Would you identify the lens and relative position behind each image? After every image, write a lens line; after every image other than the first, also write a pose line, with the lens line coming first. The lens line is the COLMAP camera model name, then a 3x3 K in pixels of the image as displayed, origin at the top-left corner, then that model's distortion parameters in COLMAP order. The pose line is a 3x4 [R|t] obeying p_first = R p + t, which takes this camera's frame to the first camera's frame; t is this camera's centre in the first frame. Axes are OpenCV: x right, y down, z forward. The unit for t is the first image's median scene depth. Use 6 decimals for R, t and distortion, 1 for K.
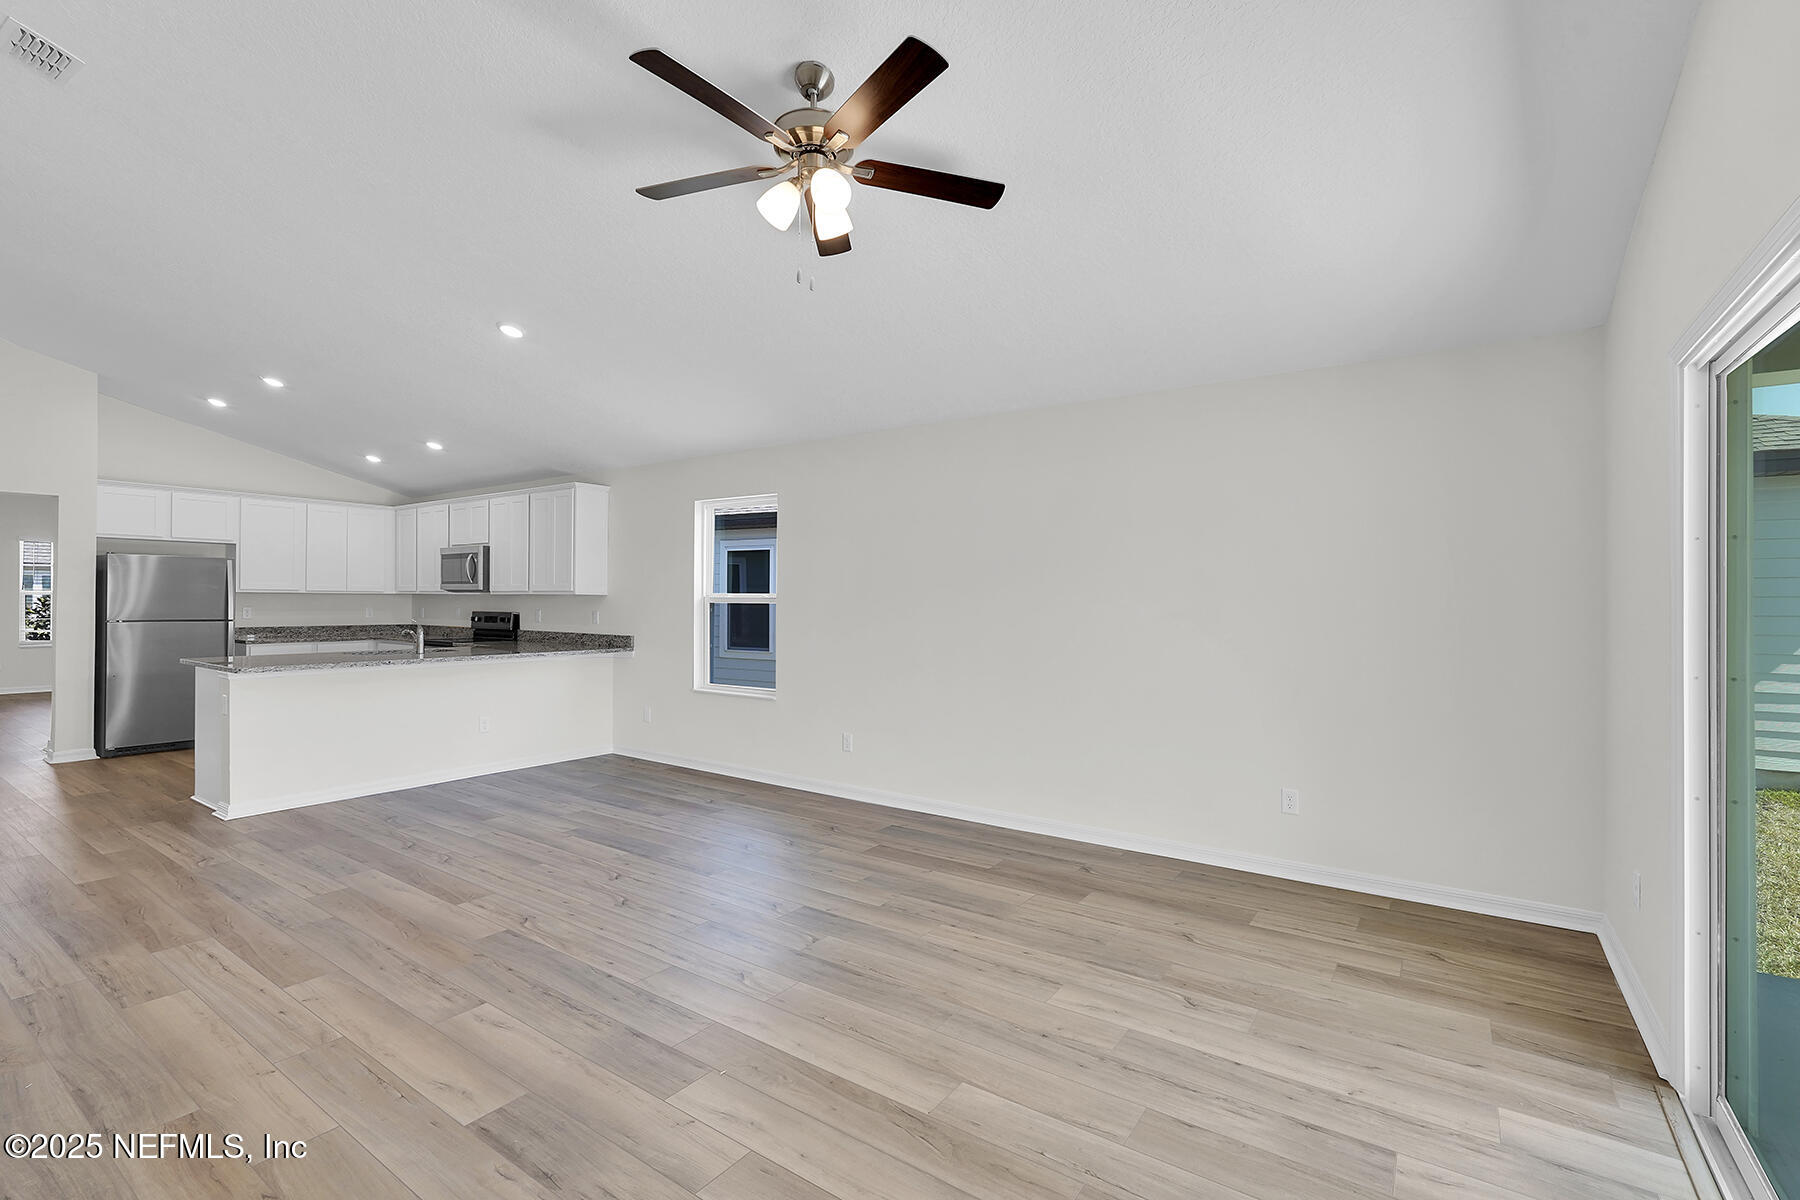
lens RADIAL K [[797.6, 0, 900.0], [0, 797.6, 600.0], [0, 0, 1]] dist [-0.003517, -0.000234]
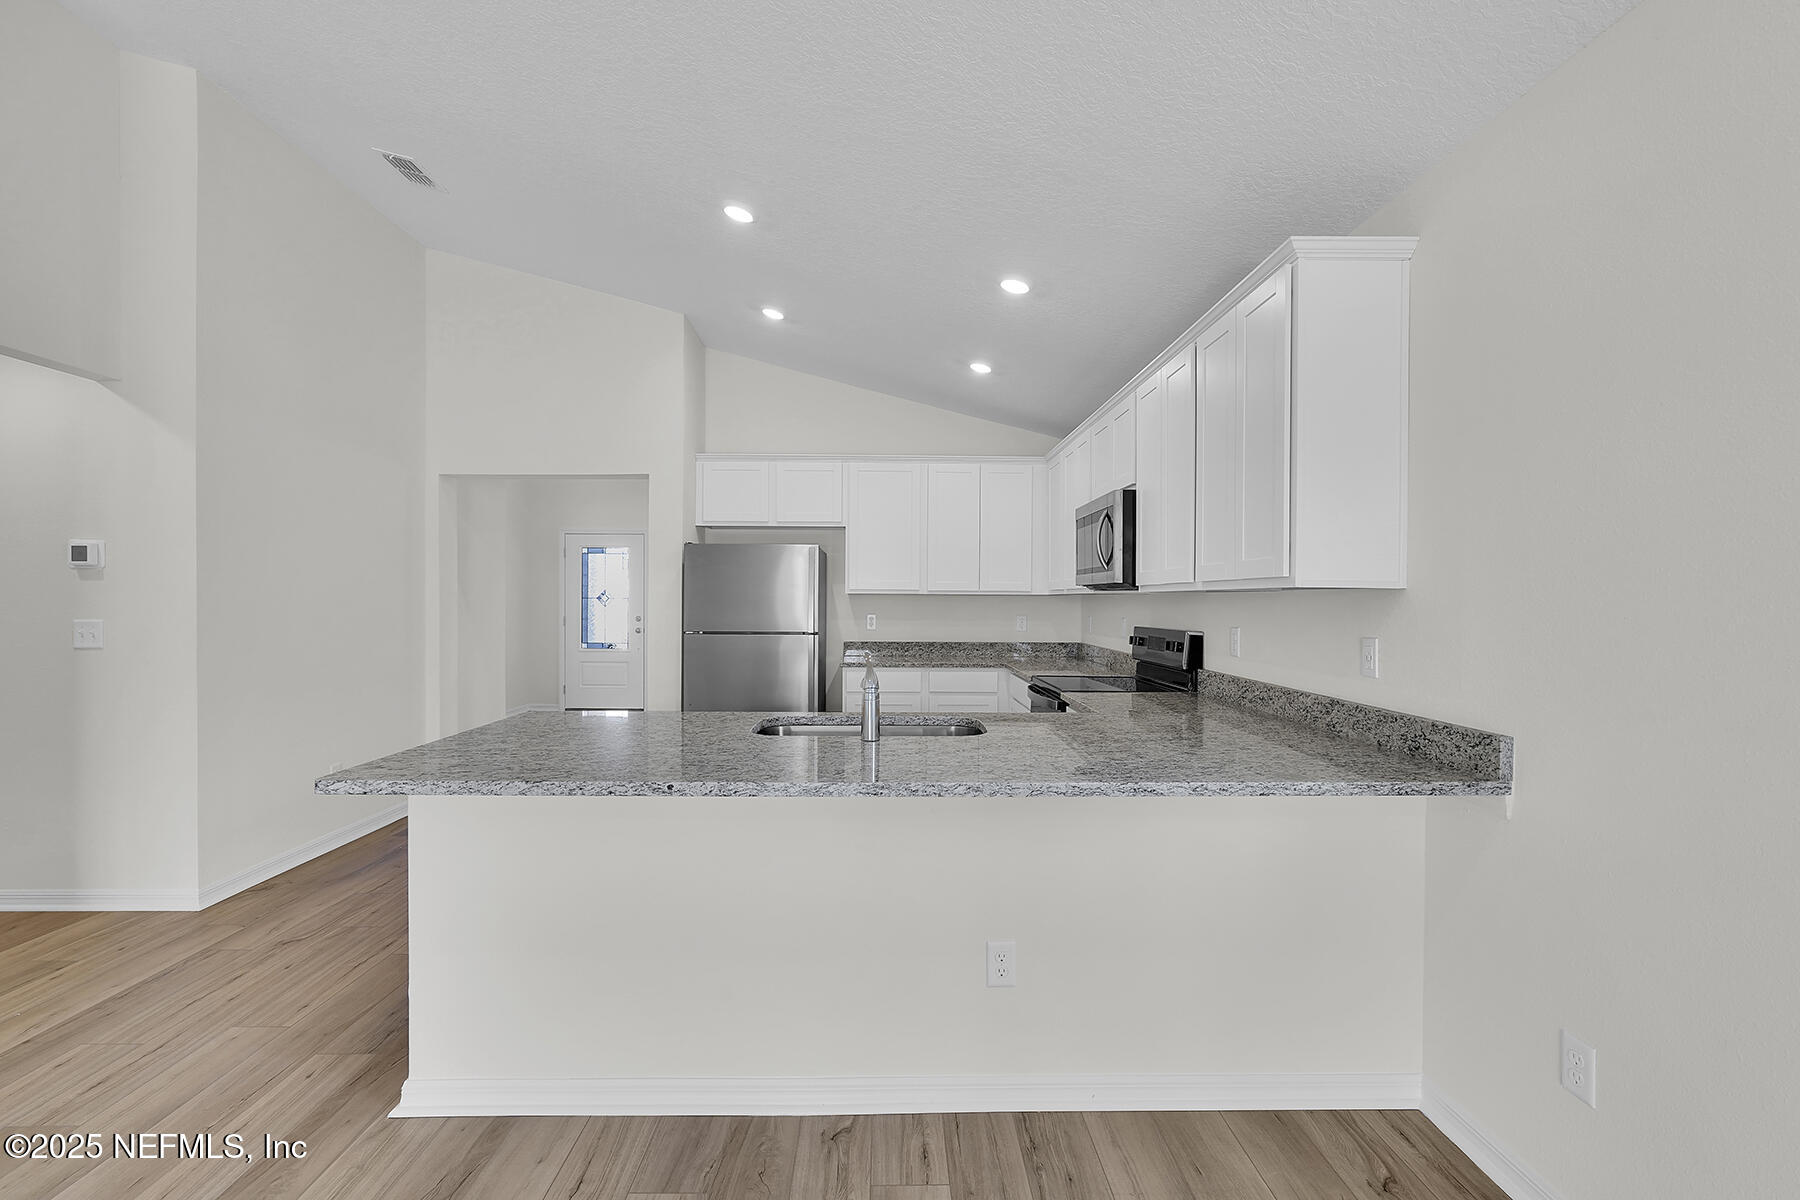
lens RADIAL K [[804.7, 0, 900.0], [0, 804.7, 600.0], [0, 0, 1]] dist [-0.010247, 0.000519]
pose [[0.588871, -0.004691, -0.808214, -0.253577], [-0.000471, 0.999981, -0.006147, 0.000708], [0.808227, 0.004000, 0.588857, 0.720618]]
